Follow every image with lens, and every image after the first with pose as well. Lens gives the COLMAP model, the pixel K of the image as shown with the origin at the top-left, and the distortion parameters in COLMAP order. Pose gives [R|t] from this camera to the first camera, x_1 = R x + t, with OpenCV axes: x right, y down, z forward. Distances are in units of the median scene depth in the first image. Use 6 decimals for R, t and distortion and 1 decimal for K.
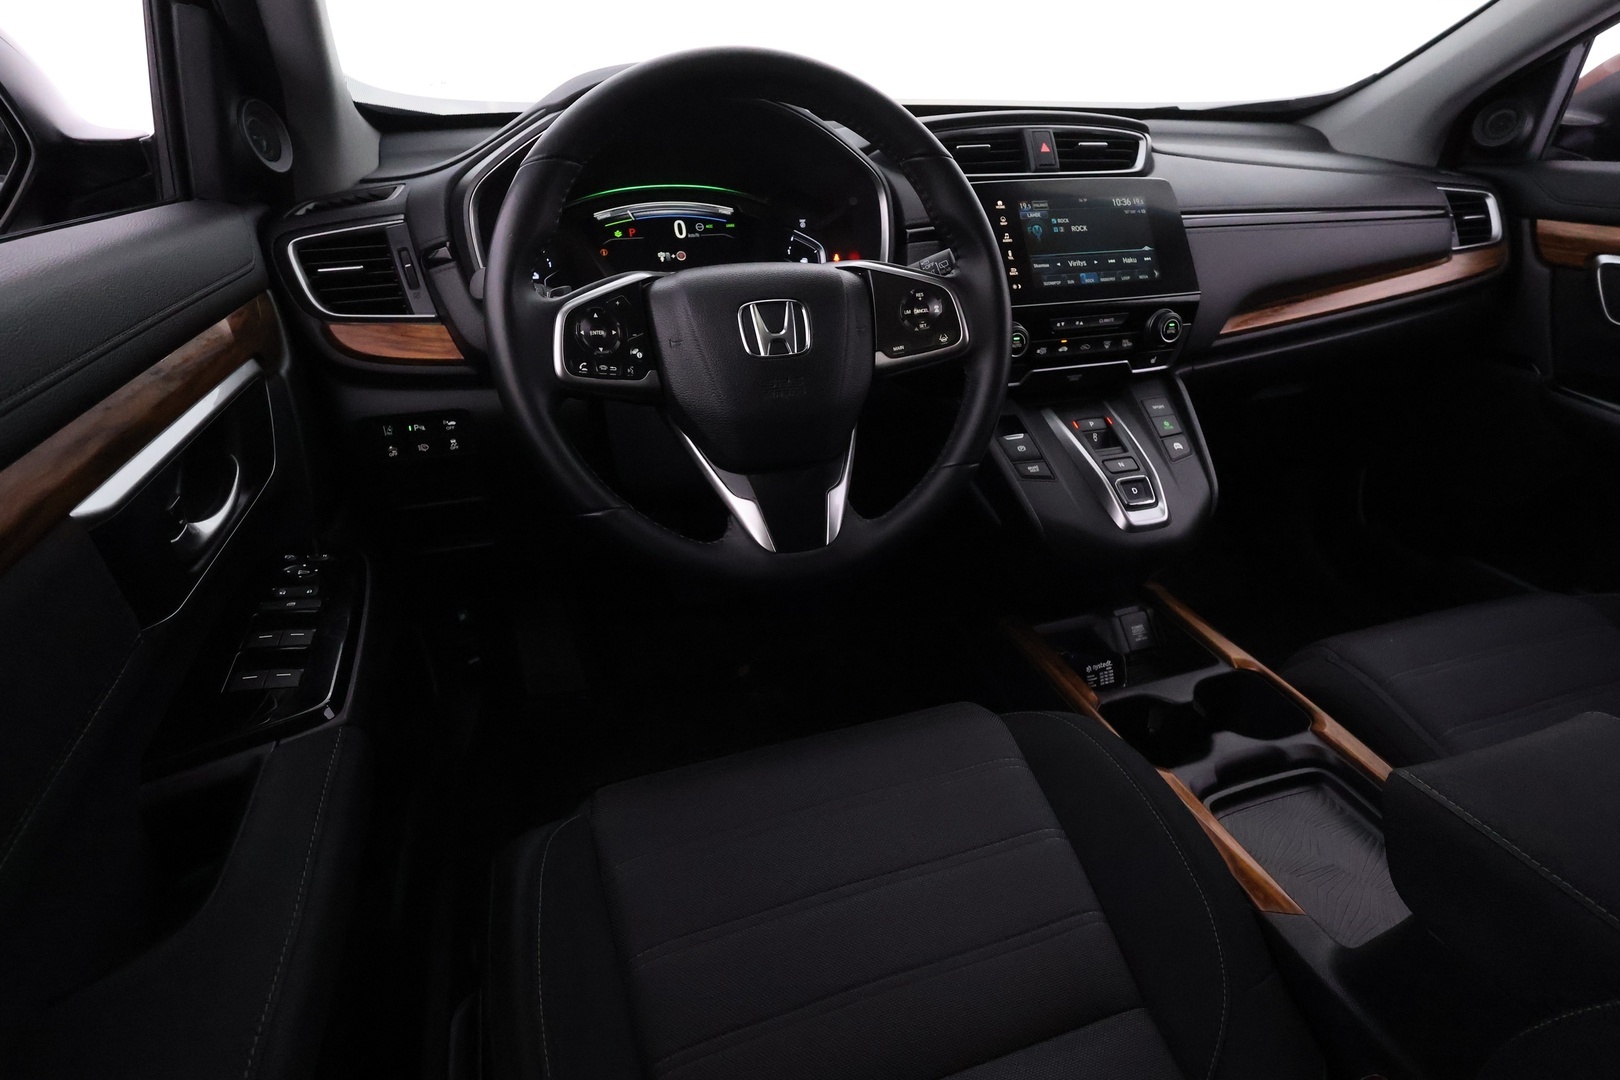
lens RADIAL K [[841.3, 0, 810.8], [0, 841.3, 542.0], [0, 0, 1]] dist [0.000699, 0.000222]
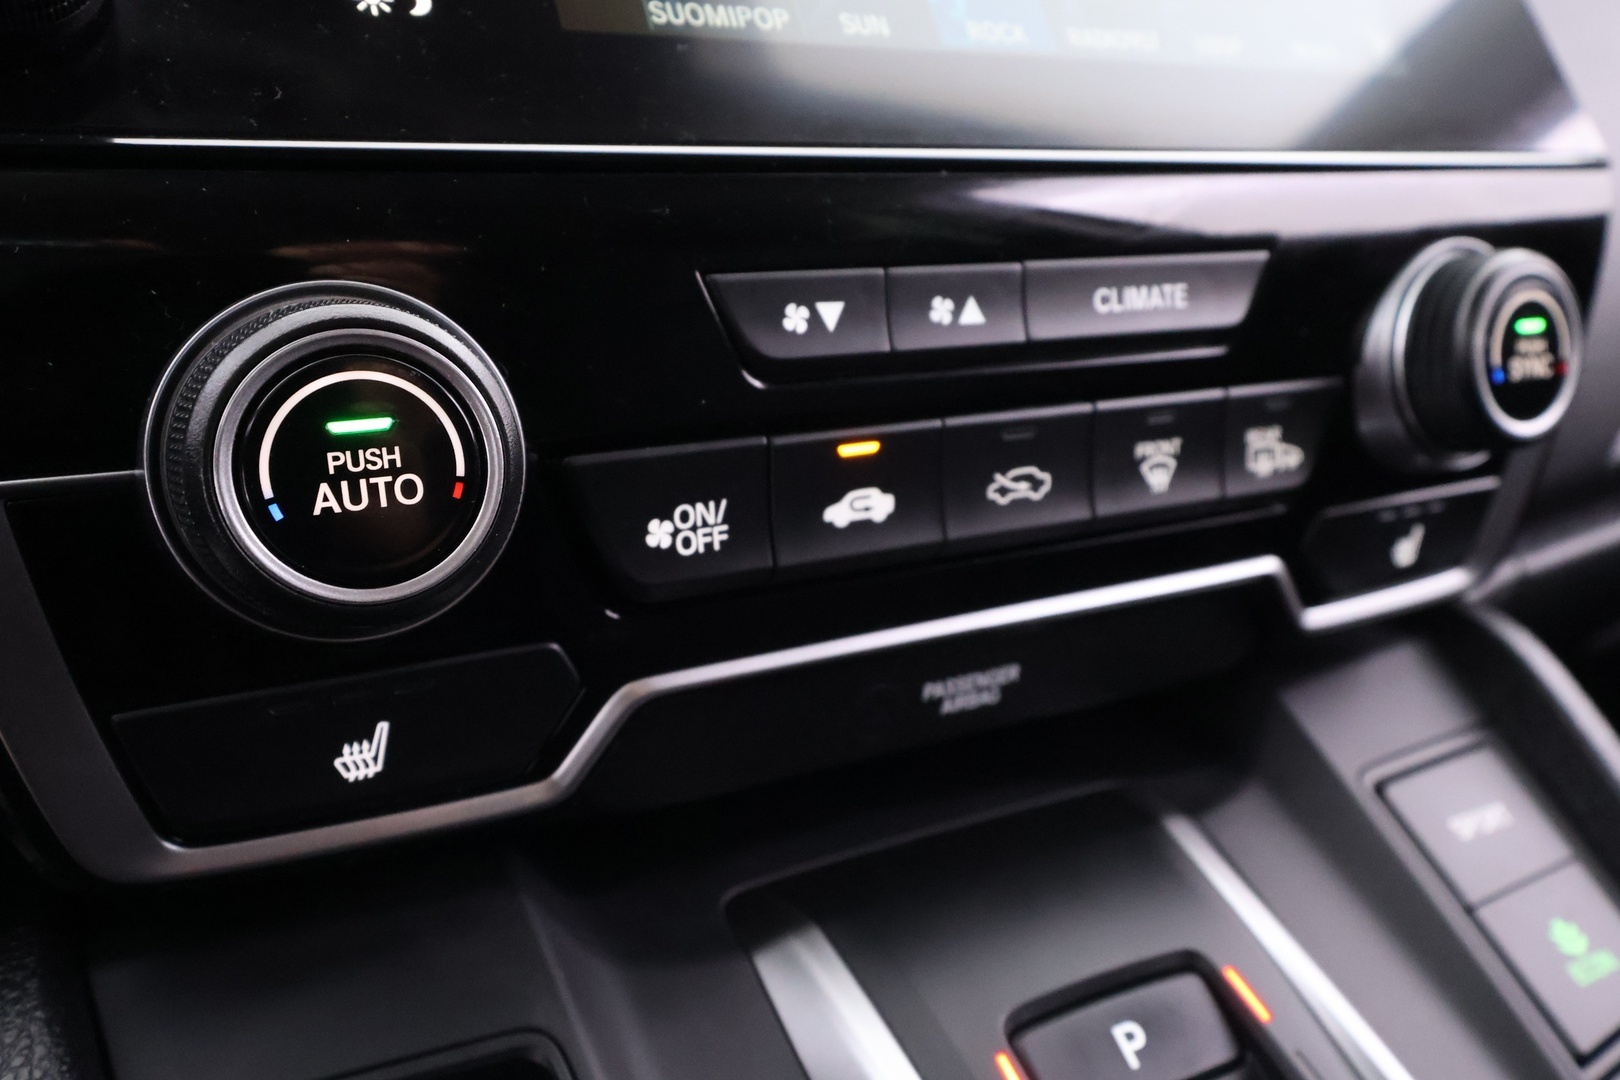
lens RADIAL K [[1270.9, 0, 809.2], [0, 1270.9, 551.5], [0, 0, 1]] dist [0.002583, -0.007072]
pose [[0.986211, -0.051945, 0.157131, 0.259579], [0.082952, 0.976738, -0.197741, -0.183407], [-0.143205, 0.208048, 0.967579, 0.807854]]
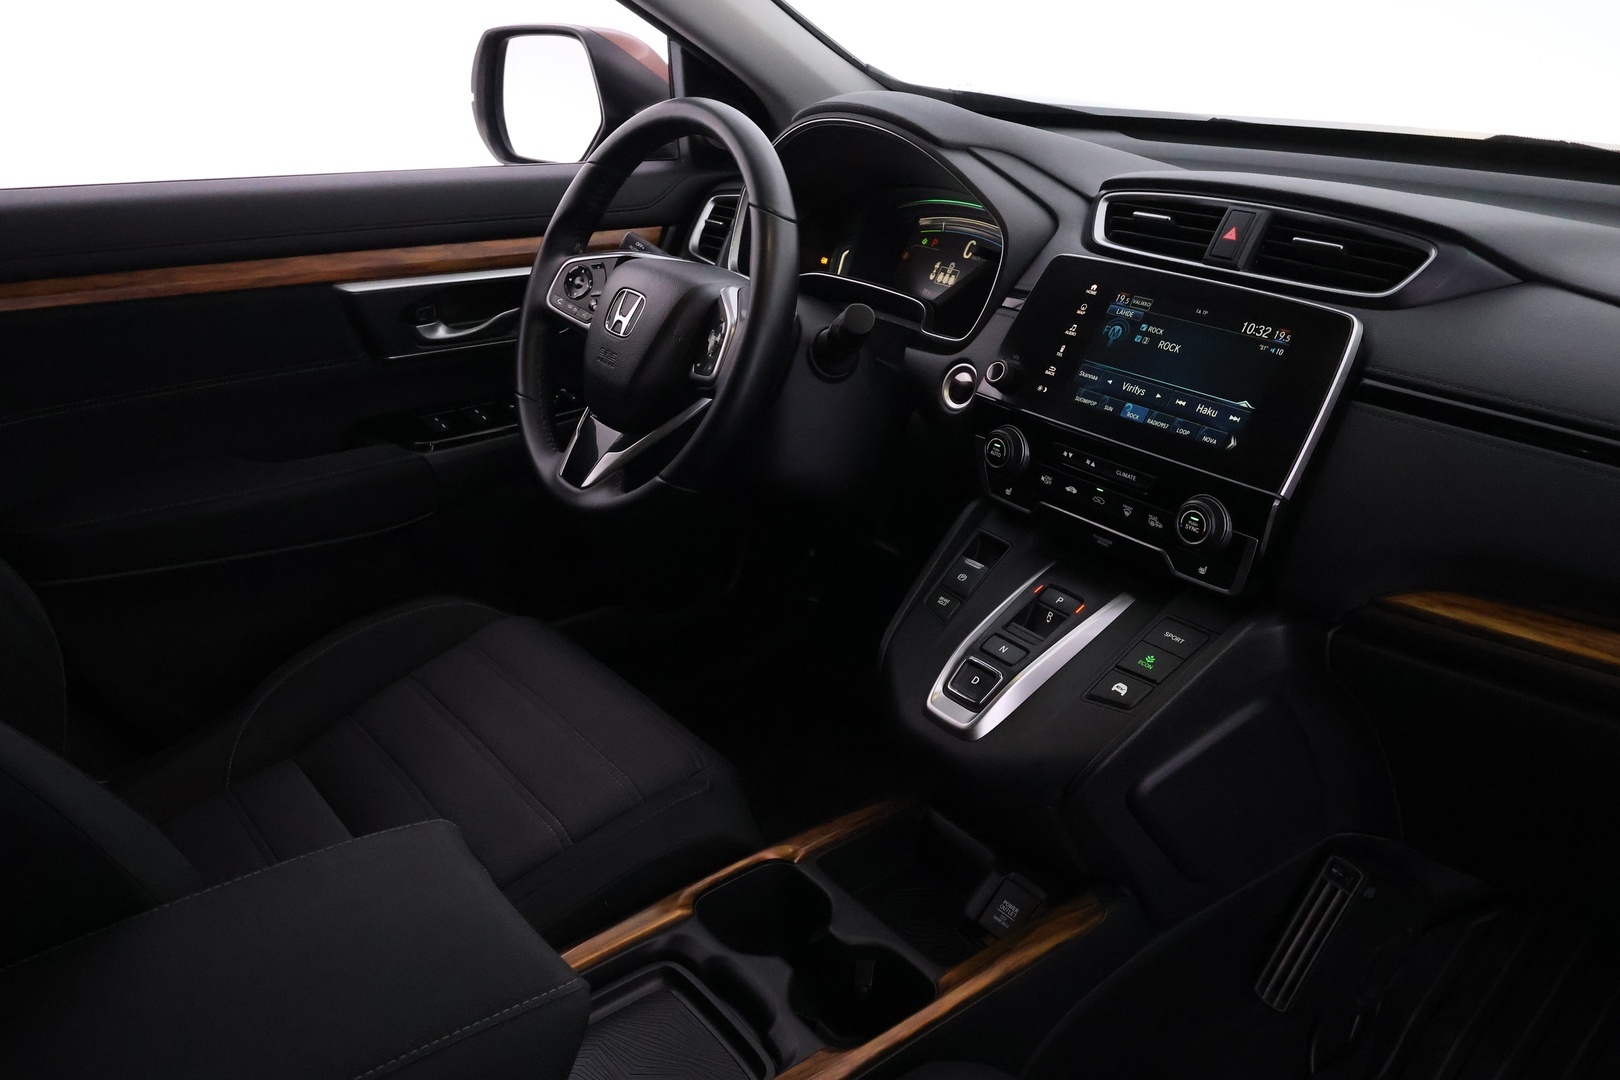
lens RADIAL K [[1284.2, 0, 810.0], [0, 1284.2, 540.0], [0, 0, 1]] dist [0.002711, -0.002254]
pose [[0.324070, 0.374792, -0.868625, 1.206542], [-0.453432, 0.867375, 0.205085, -0.316032], [0.830288, 0.327400, 0.451033, 0.322784]]
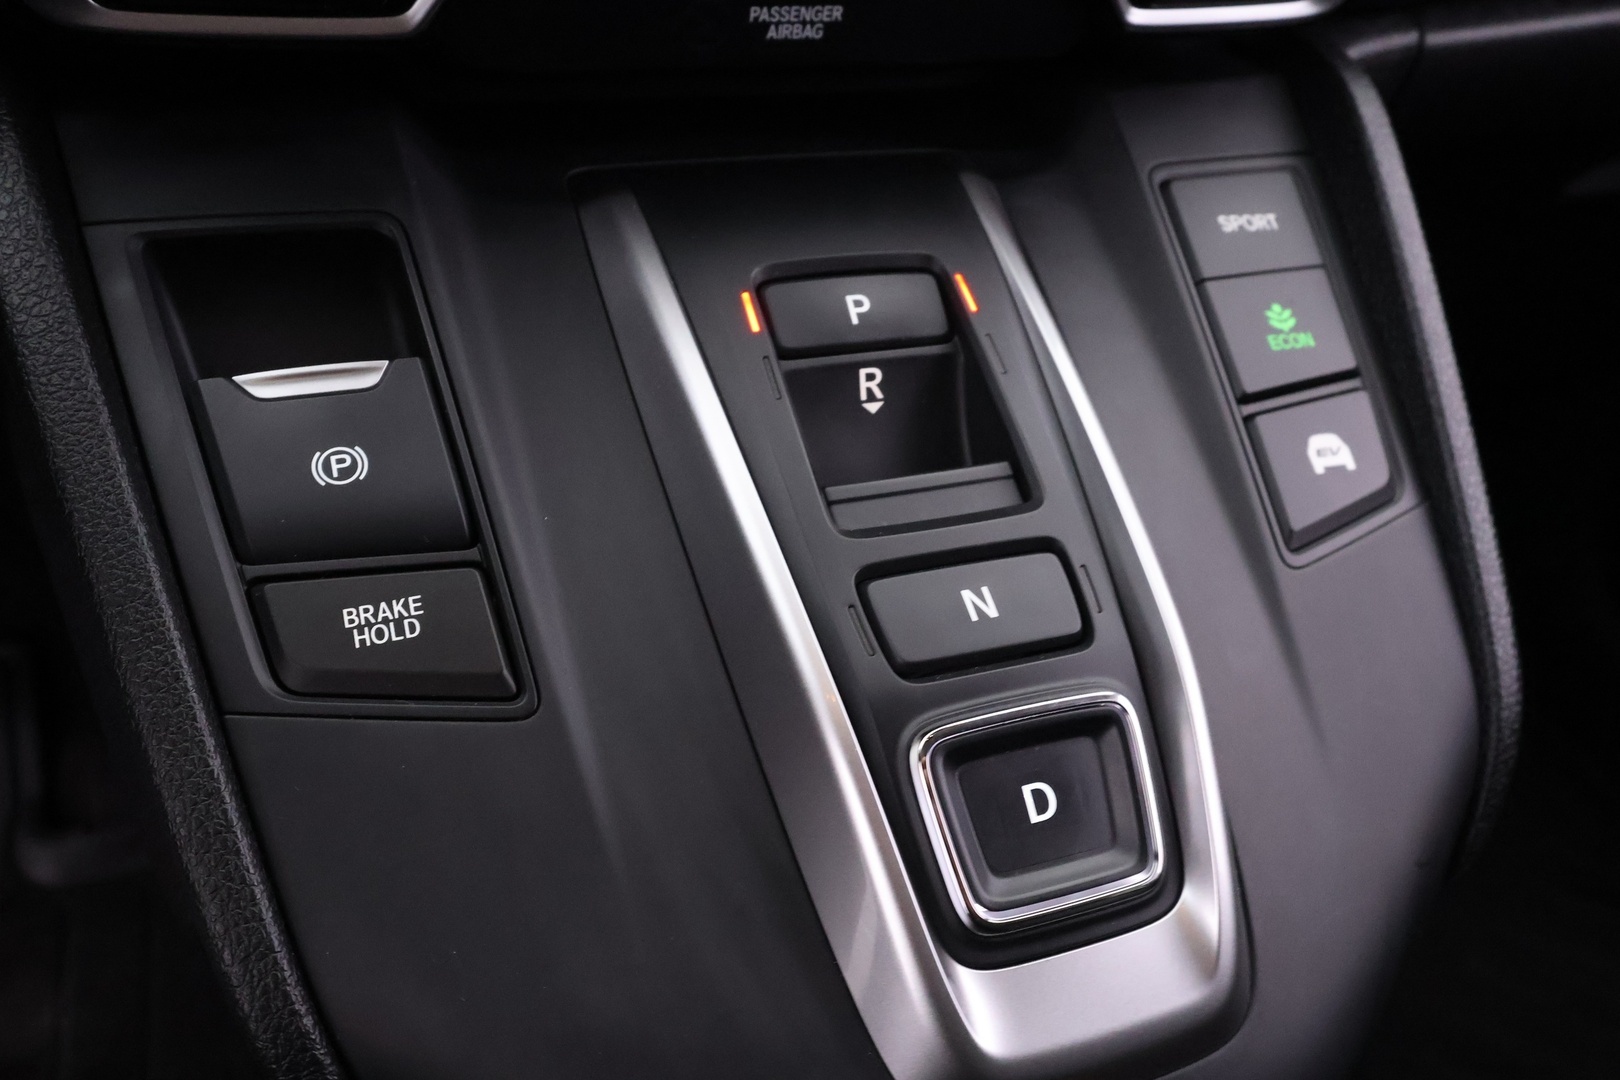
lens RADIAL K [[1270.9, 0, 809.2], [0, 1270.9, 551.5], [0, 0, 1]] dist [0.002583, -0.007072]
pose [[0.995977, 0.039977, 0.080200, 0.309832], [-0.051476, 0.987815, 0.146876, -0.130832], [-0.073351, -0.150413, 0.985898, 0.750824]]
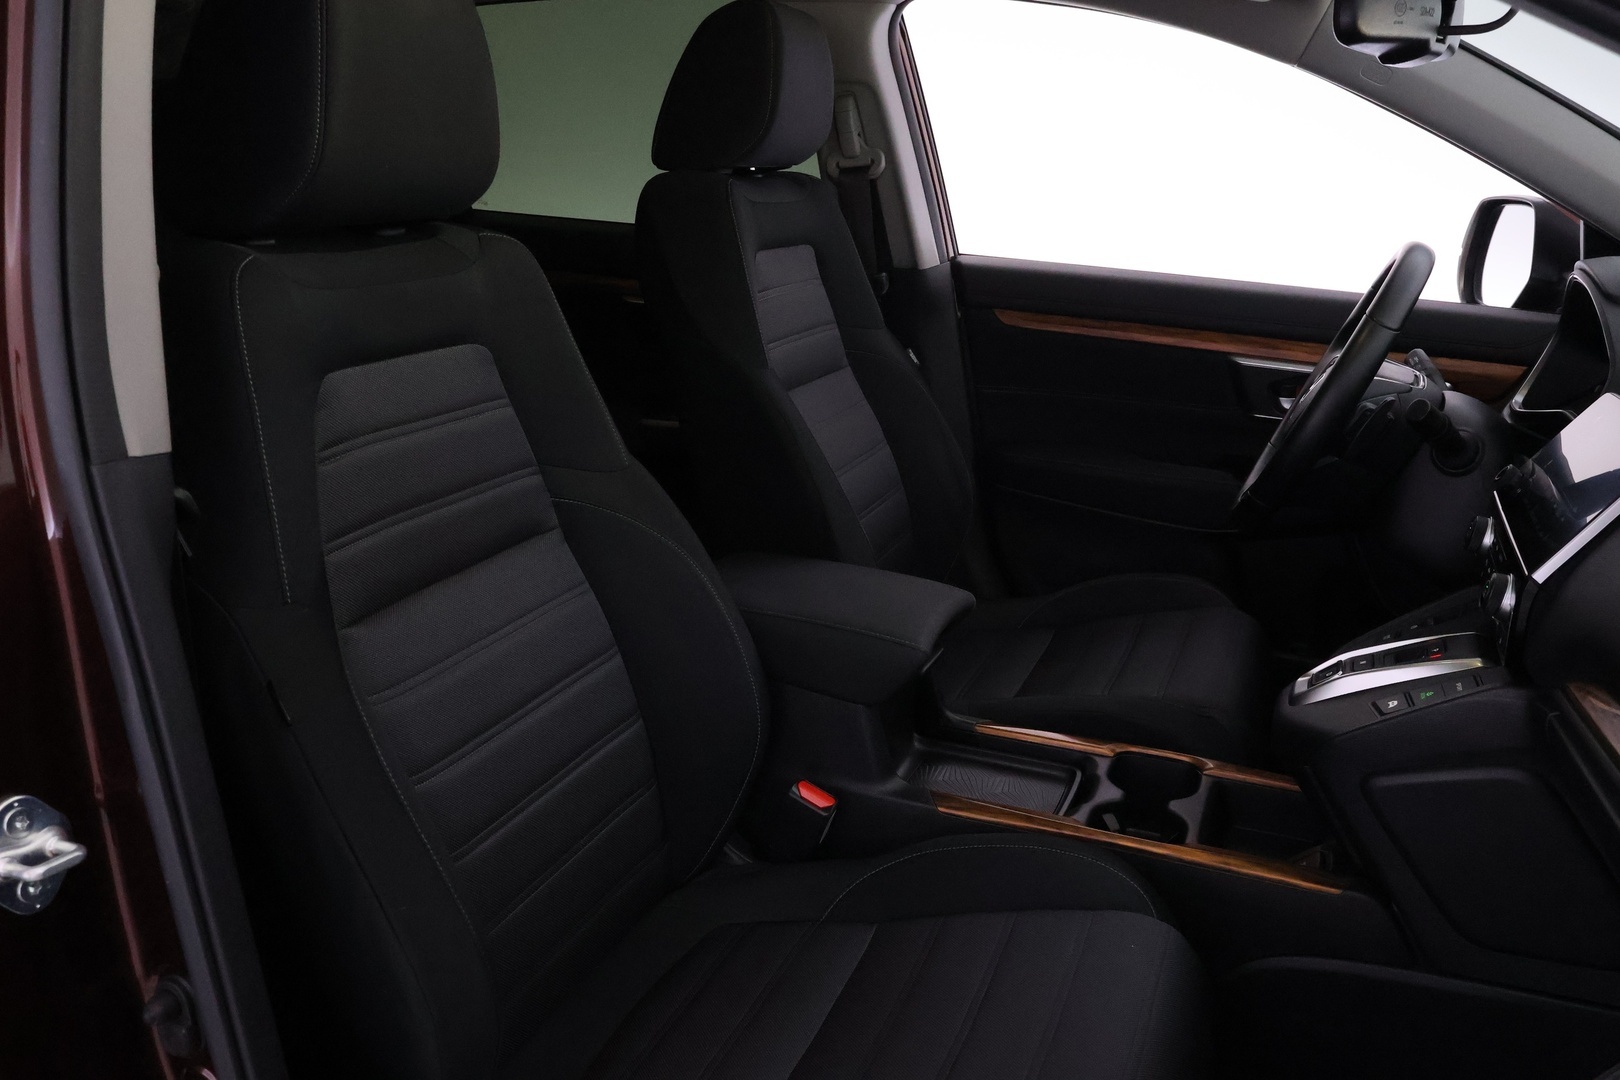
lens RADIAL K [[1270.9, 0, 809.2], [0, 1270.9, 551.5], [0, 0, 1]] dist [0.002583, -0.007072]
pose [[-0.648977, 0.215119, -0.729762, 1.704812], [-0.390556, 0.728966, 0.562205, -0.706294], [0.652913, 0.649871, -0.389065, 1.037878]]
